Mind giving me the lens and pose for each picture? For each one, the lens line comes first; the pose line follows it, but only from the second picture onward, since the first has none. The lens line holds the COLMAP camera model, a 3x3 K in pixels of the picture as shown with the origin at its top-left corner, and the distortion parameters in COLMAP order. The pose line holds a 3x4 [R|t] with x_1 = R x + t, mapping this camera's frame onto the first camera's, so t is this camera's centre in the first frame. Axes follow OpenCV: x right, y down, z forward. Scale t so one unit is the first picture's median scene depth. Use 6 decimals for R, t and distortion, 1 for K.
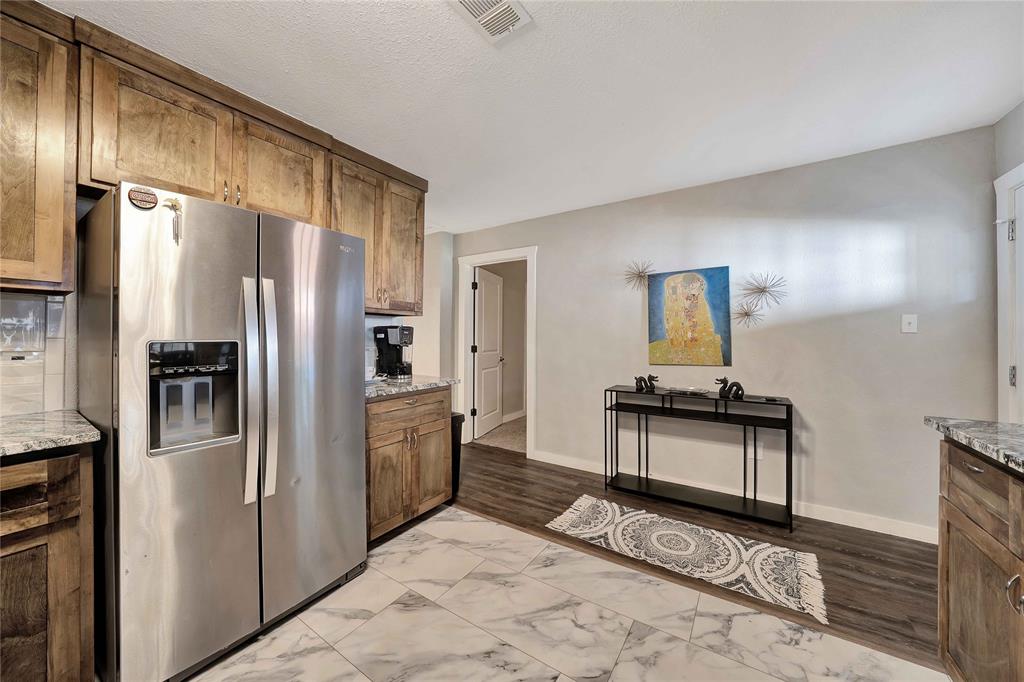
lens RADIAL K [[356.1, 0, 513.2], [0, 356.1, 332.6], [0, 0, 1]] dist [-0.027143, 0.004601]
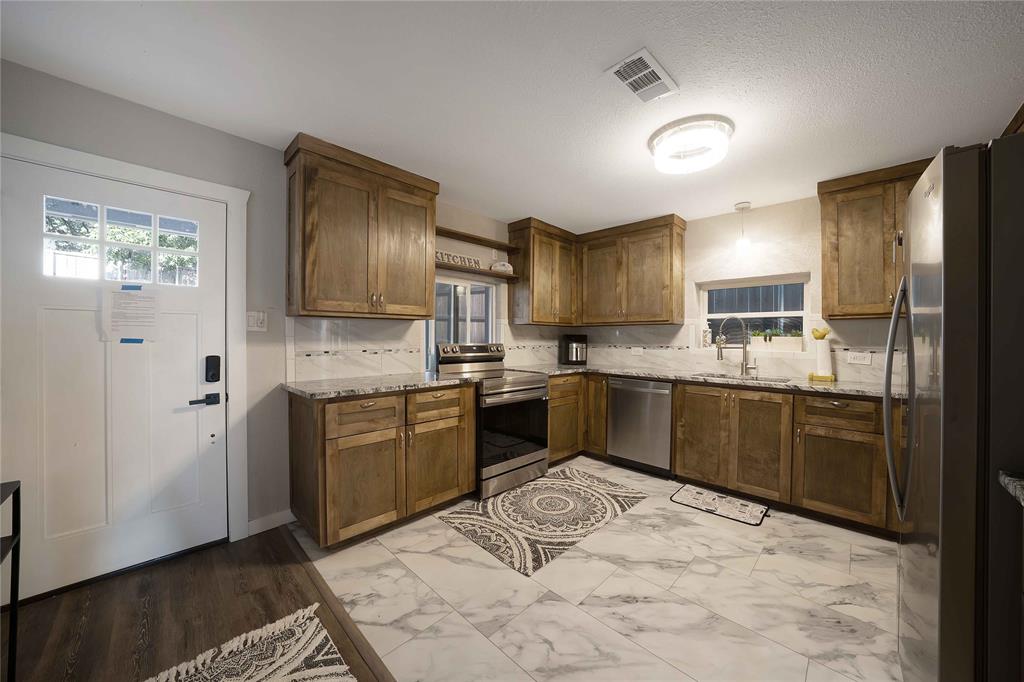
lens RADIAL K [[356.1, 0, 513.3], [0, 356.1, 346.0], [0, 0, 1]] dist [-0.027143, 0.004601]
pose [[-0.981554, -0.010689, 0.190885, 0.105031], [-0.009103, 0.999916, 0.009185, 0.023184], [-0.190967, 0.007278, -0.981569, 1.888284]]
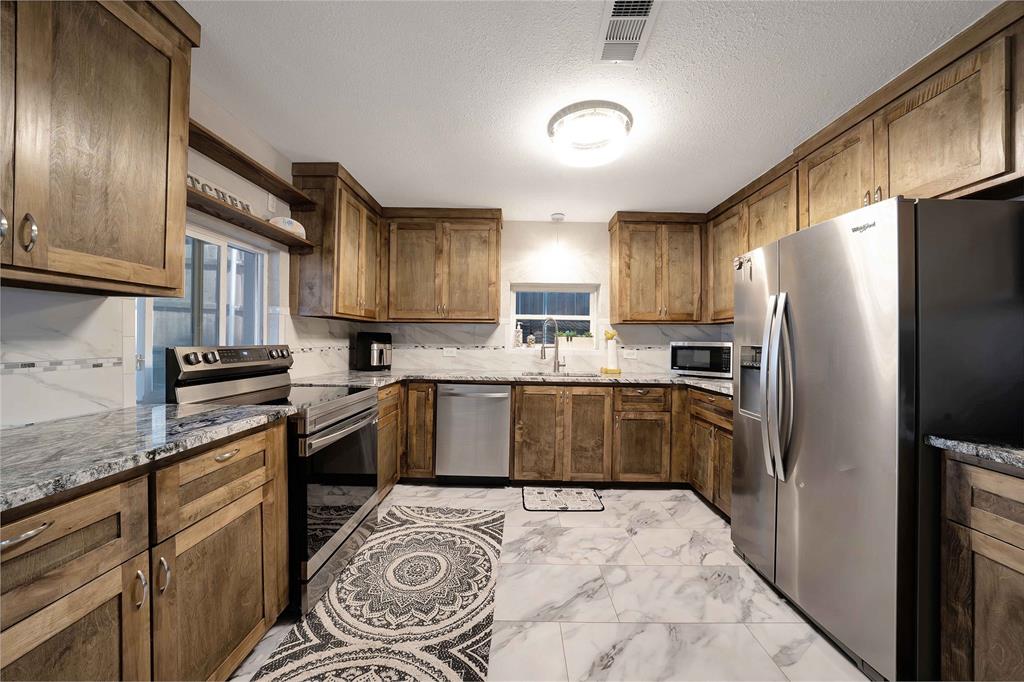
lens RADIAL K [[356.1, 0, 520.4], [0, 356.1, 342.7], [0, 0, 1]] dist [-0.027143, 0.004601]
pose [[-0.837220, -0.005511, -0.546838, 0.611527], [-0.005317, 0.999984, -0.001937, 0.017284], [0.546840, 0.001286, -0.837236, 1.378444]]
